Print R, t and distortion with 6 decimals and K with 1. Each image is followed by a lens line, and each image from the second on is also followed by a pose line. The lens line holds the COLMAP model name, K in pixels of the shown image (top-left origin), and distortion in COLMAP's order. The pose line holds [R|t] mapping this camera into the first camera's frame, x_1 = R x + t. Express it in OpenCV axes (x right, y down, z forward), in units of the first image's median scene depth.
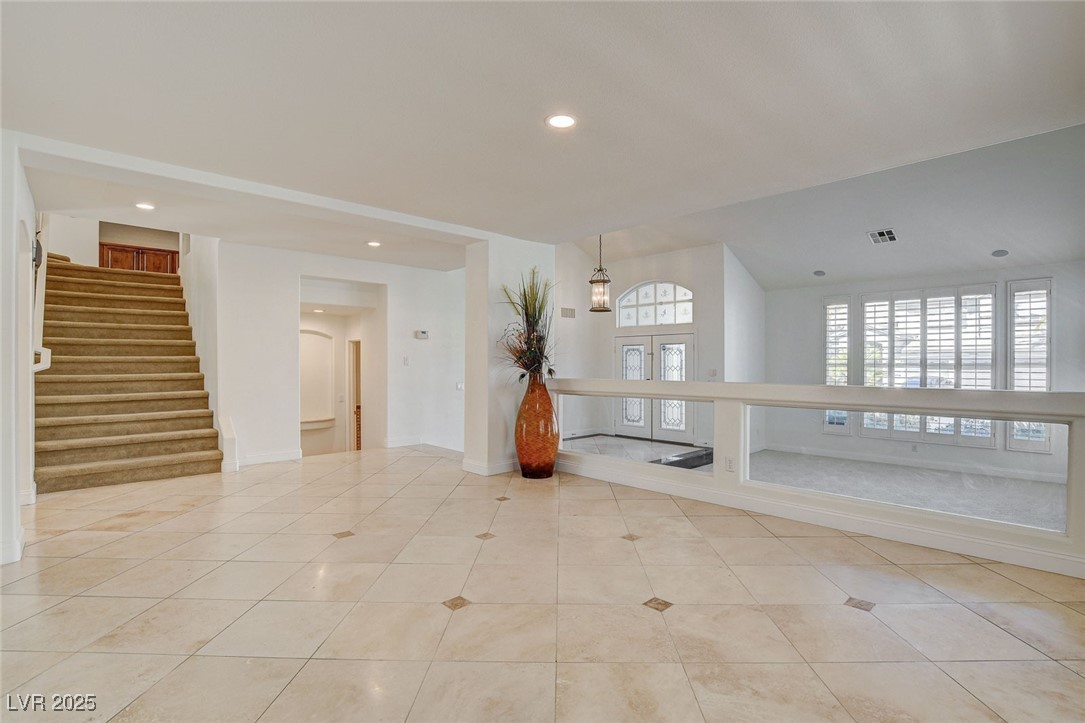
lens RADIAL K [[514.0, 0, 549.9], [0, 514.0, 364.4], [0, 0, 1]] dist [-0.027015, -0.000006]
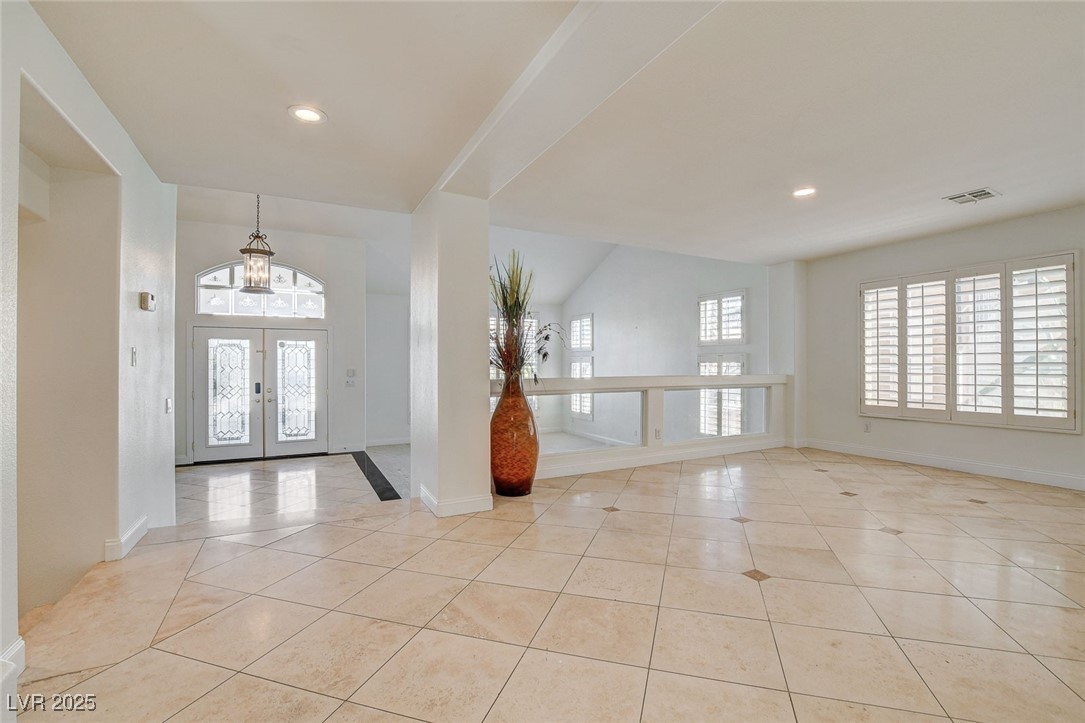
lens RADIAL K [[478.3, 0, 554.4], [0, 478.3, 362.2], [0, 0, 1]] dist [-0.040458, 0.000429]
pose [[0.267988, 0.003869, 0.963414, -0.776740], [0.003032, 0.999984, -0.004859, 0.002554], [-0.963417, 0.004224, 0.267972, 0.719913]]
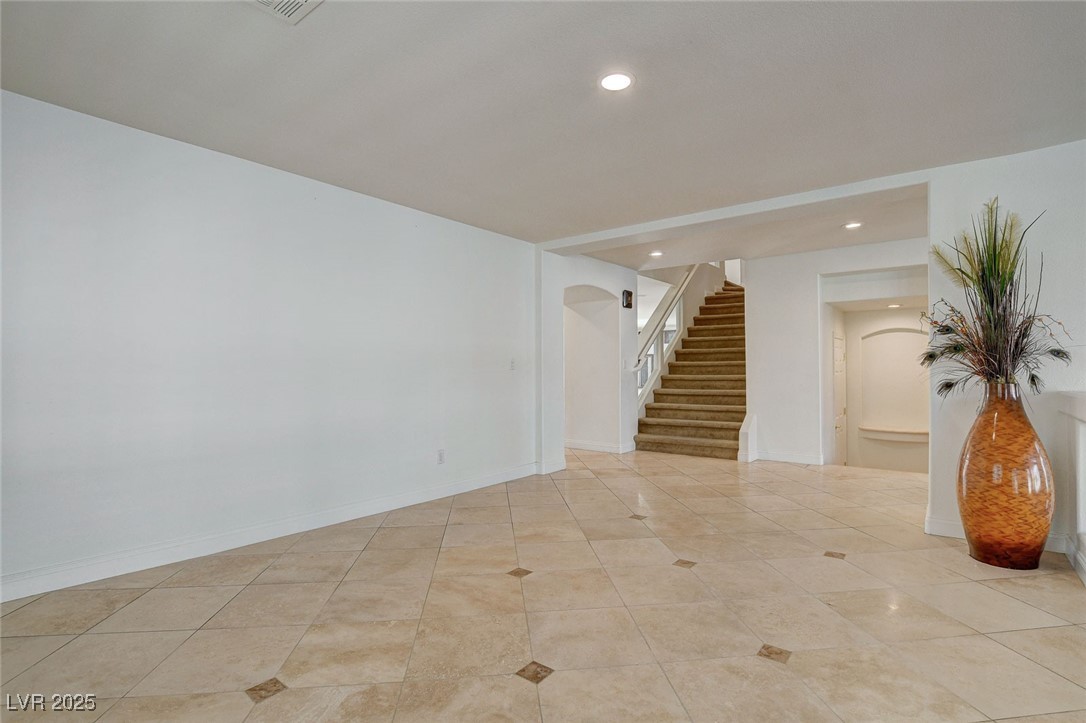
lens RADIAL K [[514.5, 0, 550.4], [0, 514.5, 364.4], [0, 0, 1]] dist [-0.027015, -0.000006]
pose [[0.142455, -0.007617, -0.989772, 0.458831], [0.002061, 0.999971, -0.007399, 0.000824], [0.989799, -0.000986, 0.142466, 0.420242]]
